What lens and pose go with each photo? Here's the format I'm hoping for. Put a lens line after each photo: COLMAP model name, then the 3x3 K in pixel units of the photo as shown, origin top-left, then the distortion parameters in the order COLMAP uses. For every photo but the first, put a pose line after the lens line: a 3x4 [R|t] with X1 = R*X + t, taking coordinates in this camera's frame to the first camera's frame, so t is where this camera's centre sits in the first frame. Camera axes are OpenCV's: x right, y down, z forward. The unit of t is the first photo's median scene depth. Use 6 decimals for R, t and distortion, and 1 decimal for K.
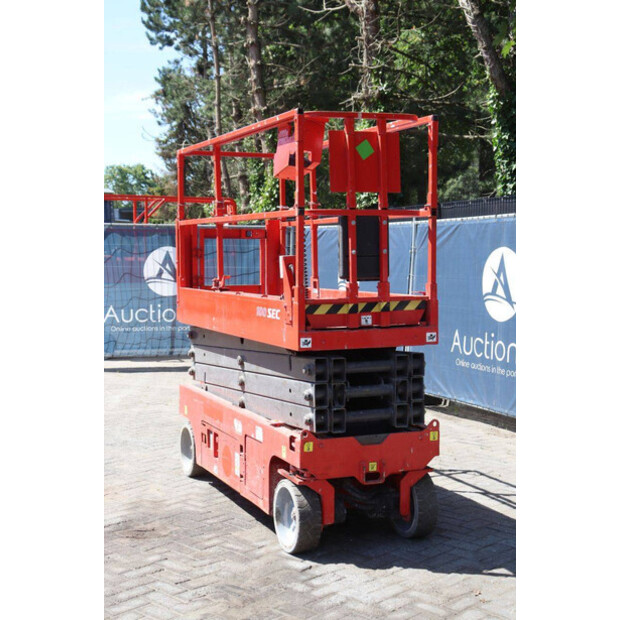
lens RADIAL K [[1001.6, 0, 306.0], [0, 1001.6, 313.9], [0, 0, 1]] dist [0.178148, 0.000000]
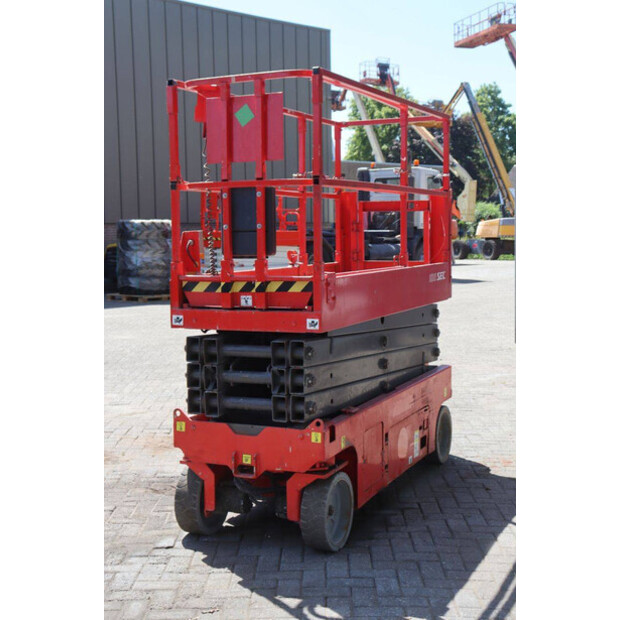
lens RADIAL K [[1001.6, 0, 293.7], [0, 1001.6, 309.5], [0, 0, 1]] dist [0.178148, 0.000000]
pose [[0.669321, 0.056833, -0.740796, 0.772358], [-0.038343, 0.998384, 0.041952, -0.026034], [0.741983, 0.000325, 0.670418, 0.411904]]
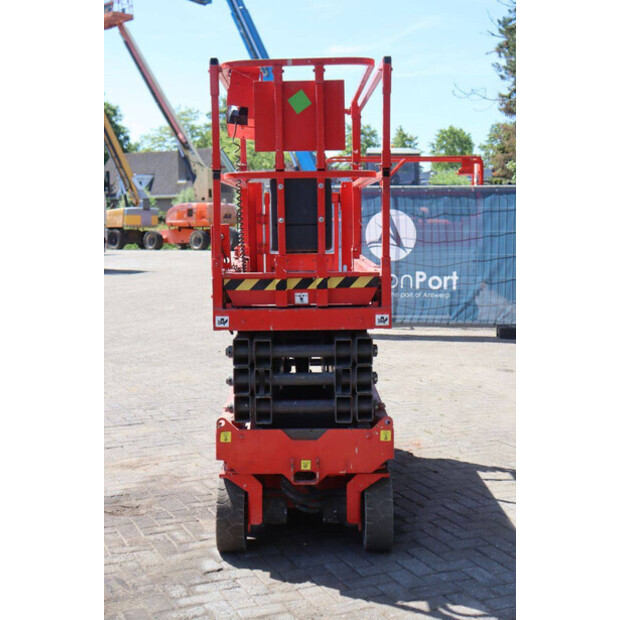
lens RADIAL K [[1001.6, 0, 311.4], [0, 1001.6, 307.8], [0, 0, 1]] dist [0.178148, 0.000000]
pose [[0.917319, 0.033803, -0.396715, 0.414316], [-0.020255, 0.999061, 0.038292, -0.018926], [0.397637, -0.027090, 0.917143, 0.200545]]
